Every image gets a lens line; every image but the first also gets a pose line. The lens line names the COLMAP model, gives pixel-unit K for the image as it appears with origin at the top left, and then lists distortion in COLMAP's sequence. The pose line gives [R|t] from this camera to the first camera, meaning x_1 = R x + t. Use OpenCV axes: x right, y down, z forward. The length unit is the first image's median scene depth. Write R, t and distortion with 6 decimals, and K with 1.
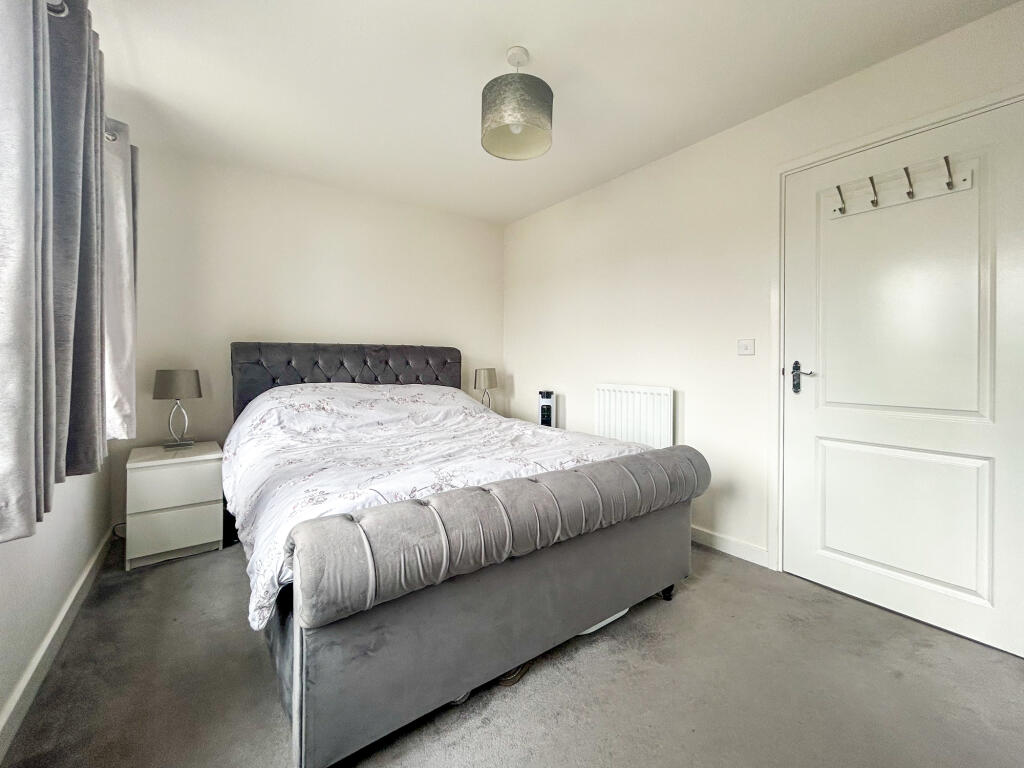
lens RADIAL K [[418.4, 0, 514.7], [0, 418.4, 386.3], [0, 0, 1]] dist [-0.004293, -0.000405]
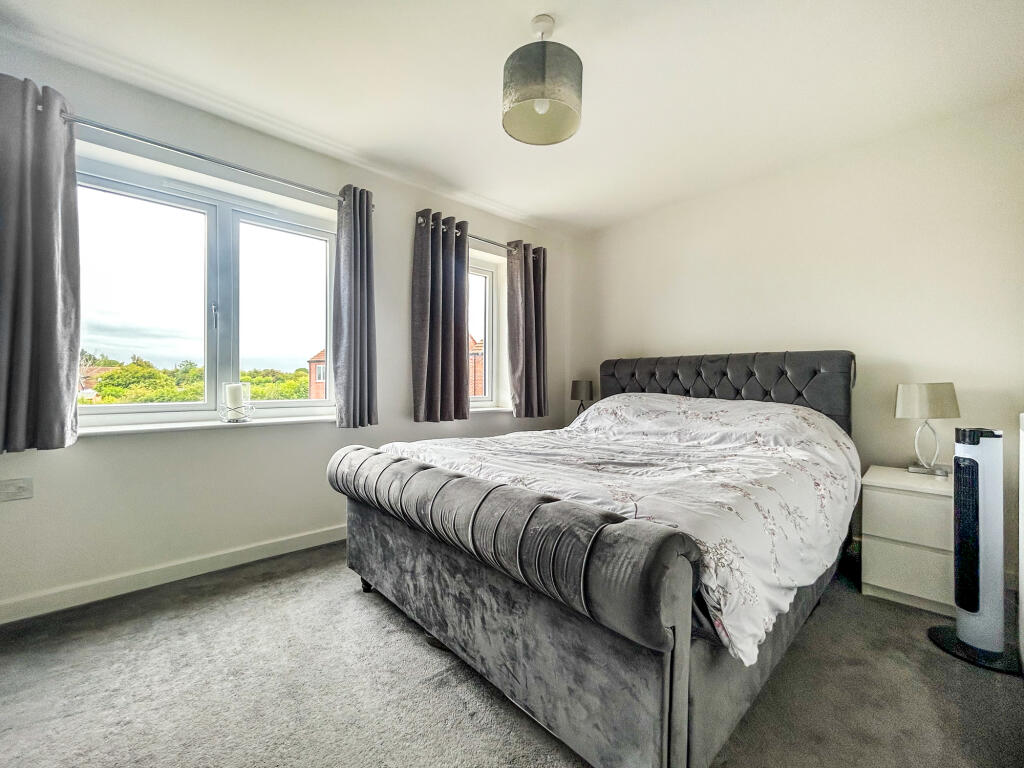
lens RADIAL K [[418.4, 0, 514.6], [0, 418.4, 381.4], [0, 0, 1]] dist [-0.004293, -0.000405]
pose [[0.119837, 0.000601, -0.992793, 0.545865], [-0.061148, 0.998106, -0.006777, -0.008778], [0.990909, 0.061519, 0.119647, 0.490327]]
